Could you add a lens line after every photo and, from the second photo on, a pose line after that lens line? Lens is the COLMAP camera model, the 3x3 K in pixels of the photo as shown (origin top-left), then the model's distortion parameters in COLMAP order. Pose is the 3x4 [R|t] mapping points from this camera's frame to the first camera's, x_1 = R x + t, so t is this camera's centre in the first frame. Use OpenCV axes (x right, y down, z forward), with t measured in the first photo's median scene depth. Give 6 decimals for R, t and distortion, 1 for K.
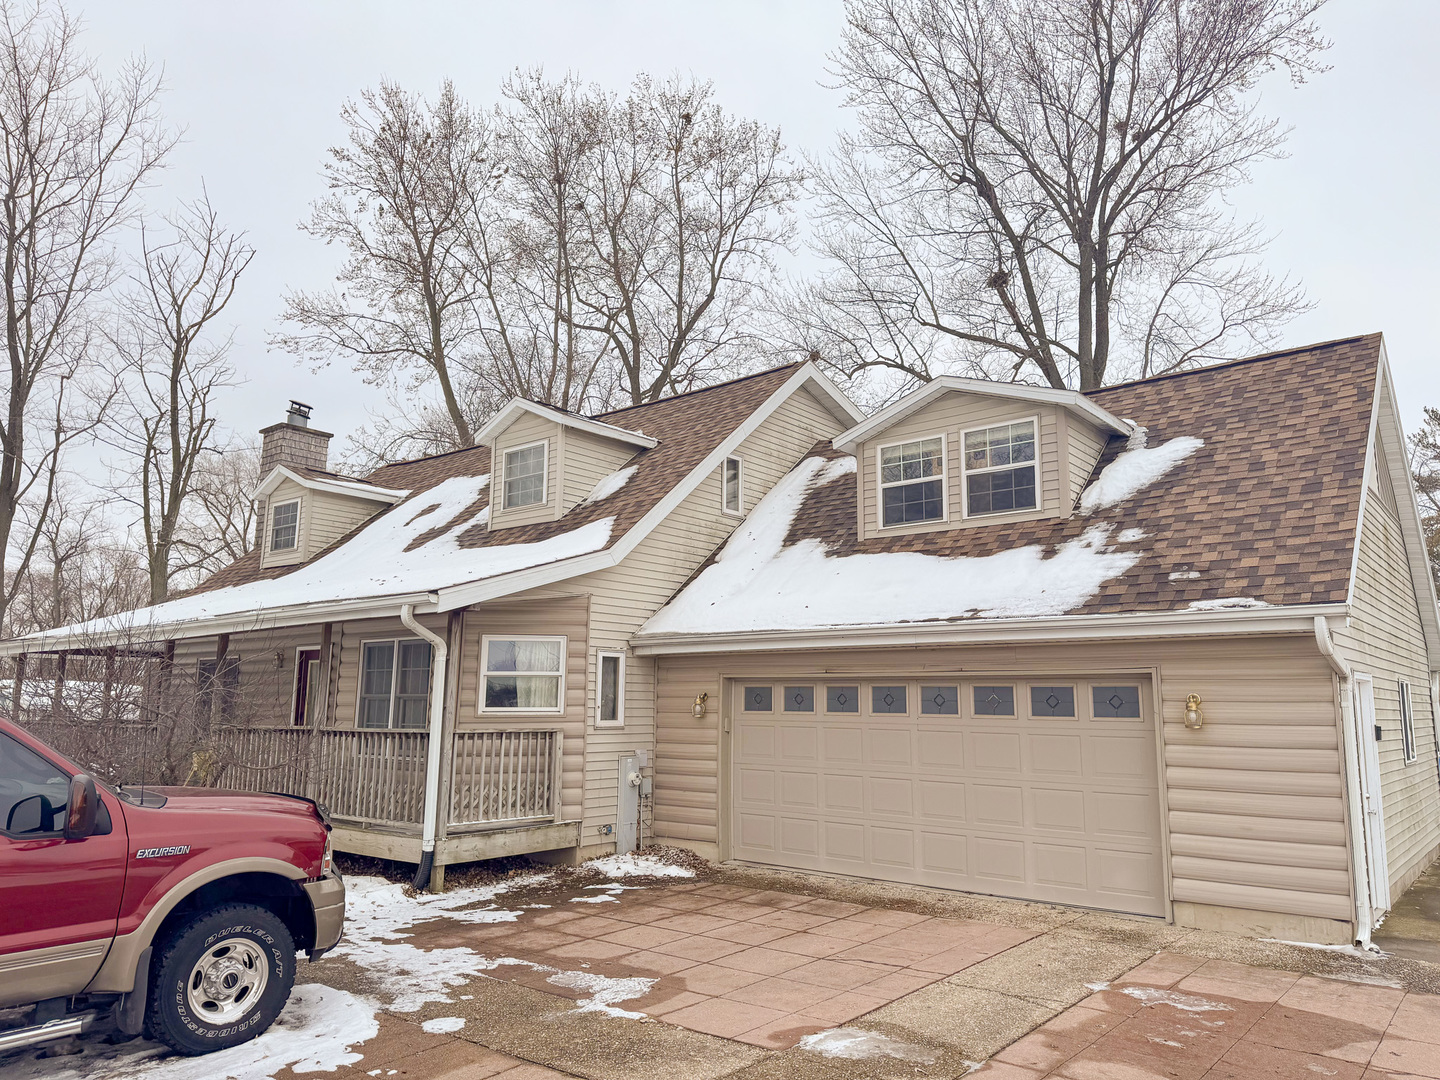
lens RADIAL K [[1008.3, 0, 746.6], [0, 1008.3, 543.0], [0, 0, 1]] dist [0.045281, -0.036103]
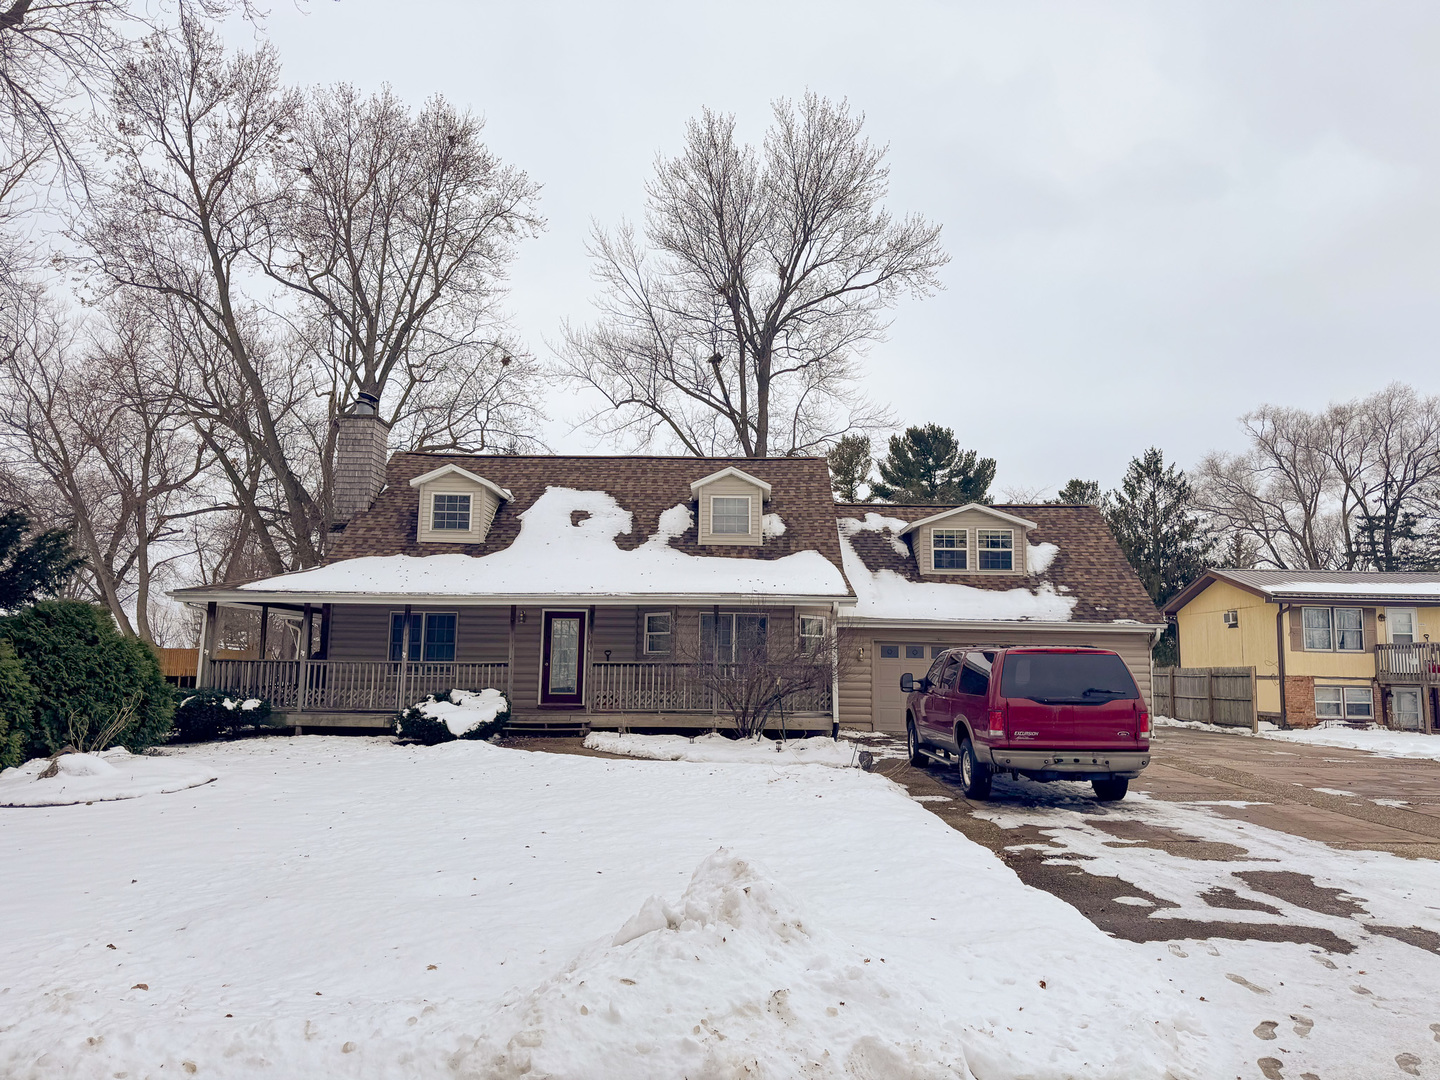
lens RADIAL K [[1008.3, 0, 729.5], [0, 1008.3, 532.8], [0, 0, 1]] dist [0.045281, -0.036103]
pose [[0.784071, 0.086615, 0.614598, -0.608373], [-0.109186, 0.994021, -0.000793, -0.017498], [-0.610992, -0.066484, 0.788840, -0.152512]]
